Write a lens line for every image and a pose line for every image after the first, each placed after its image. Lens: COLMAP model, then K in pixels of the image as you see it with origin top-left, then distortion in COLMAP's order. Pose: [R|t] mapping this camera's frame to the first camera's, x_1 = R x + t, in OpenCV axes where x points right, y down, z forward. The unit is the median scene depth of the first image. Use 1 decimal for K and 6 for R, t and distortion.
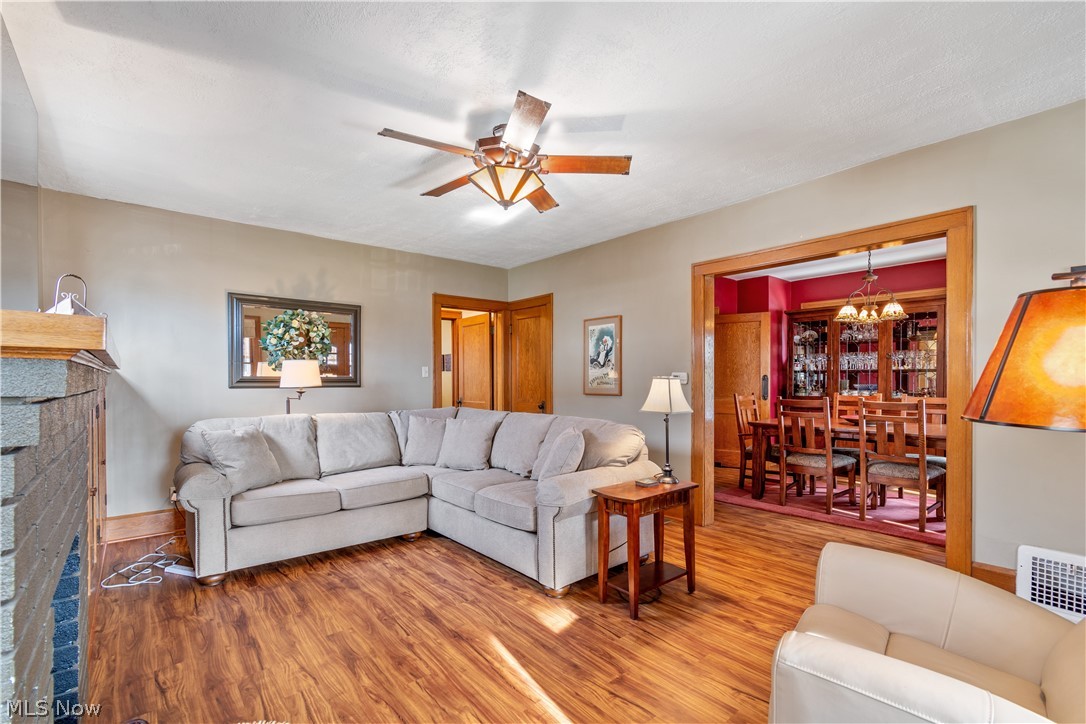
lens RADIAL K [[443.5, 0, 556.8], [0, 443.5, 379.2], [0, 0, 1]] dist [0.001005, 0.000039]
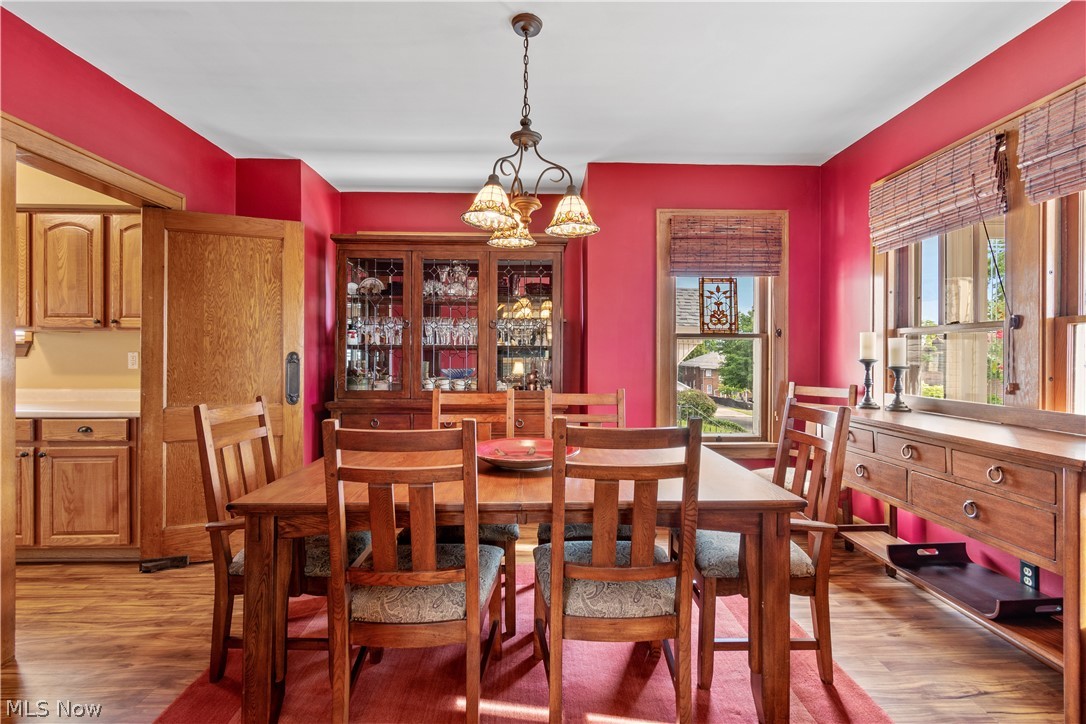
lens RADIAL K [[487.2, 0, 549.3], [0, 487.2, 359.1], [0, 0, 1]] dist [0.000704, -0.000572]
pose [[0.611316, 0.001980, 0.791384, 0.217494], [-0.001658, 0.999998, -0.001221, -0.001624], [-0.791385, -0.000565, 0.611318, 0.448656]]
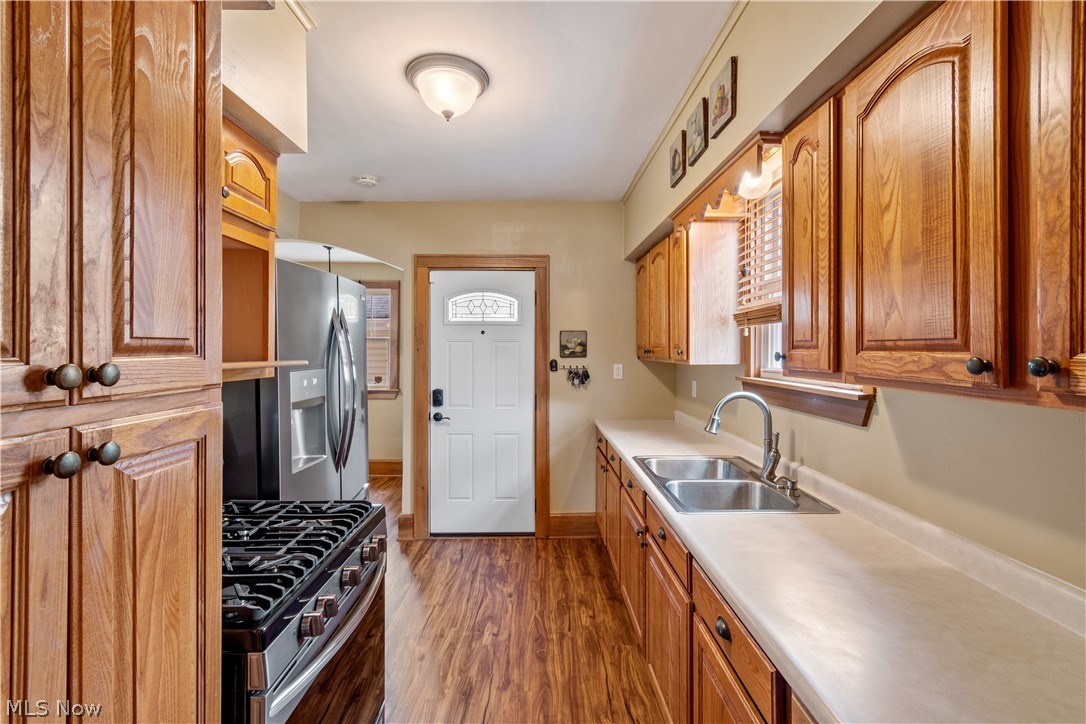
lens RADIAL K [[480.2, 0, 545.4], [0, 480.2, 348.9], [0, 0, 1]] dist [0.002057, 0.000350]
pose [[0.778181, 0.008131, -0.627988, 0.325124], [-0.010994, 0.999939, -0.000676, -0.045862], [0.627944, 0.007430, 0.778223, 0.970382]]
